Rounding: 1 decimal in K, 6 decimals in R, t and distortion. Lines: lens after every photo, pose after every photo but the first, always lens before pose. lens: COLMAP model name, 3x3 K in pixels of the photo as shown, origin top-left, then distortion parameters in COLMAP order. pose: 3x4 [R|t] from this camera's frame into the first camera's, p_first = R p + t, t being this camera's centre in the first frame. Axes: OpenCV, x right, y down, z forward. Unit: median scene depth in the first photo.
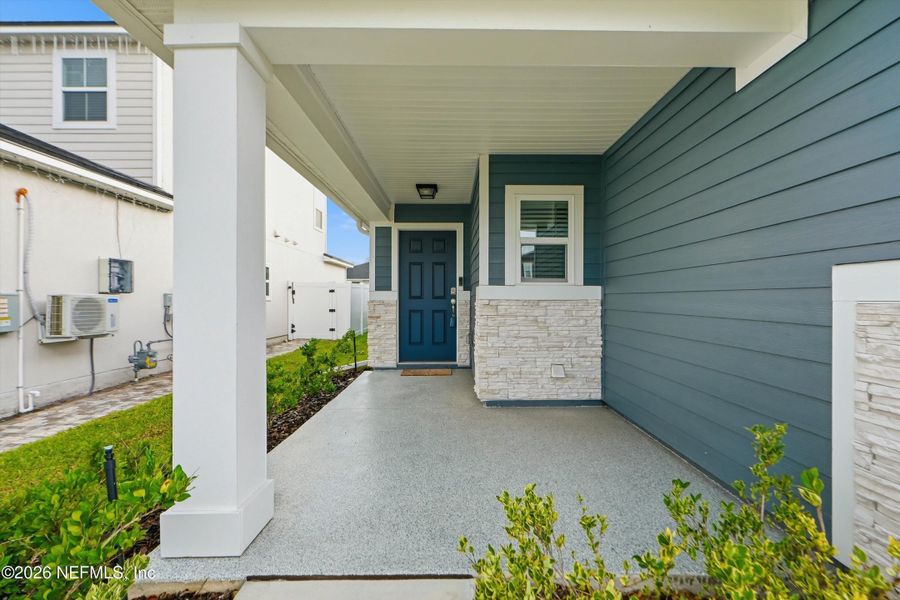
lens RADIAL K [[405.5, 0, 452.3], [0, 405.5, 301.4], [0, 0, 1]] dist [0.001667, 0.000119]
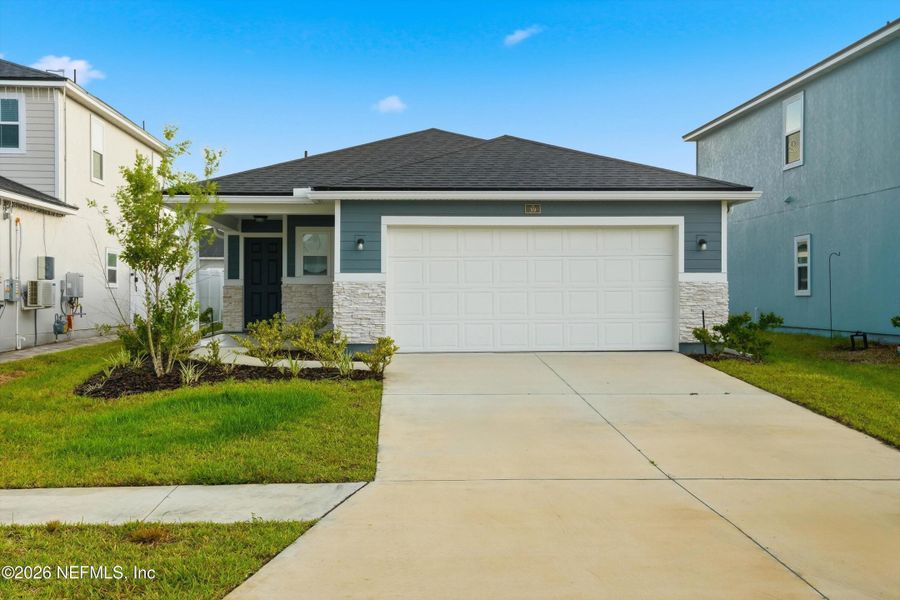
lens RADIAL K [[858.1, 0, 410.9], [0, 858.1, 297.3], [0, 0, 1]] dist [0.065218, 0.005280]
pose [[0.999466, 0.002991, 0.032524, 0.360949], [-0.002897, 0.999991, -0.002945, 0.045768], [-0.032532, 0.002849, 0.999467, -2.079818]]
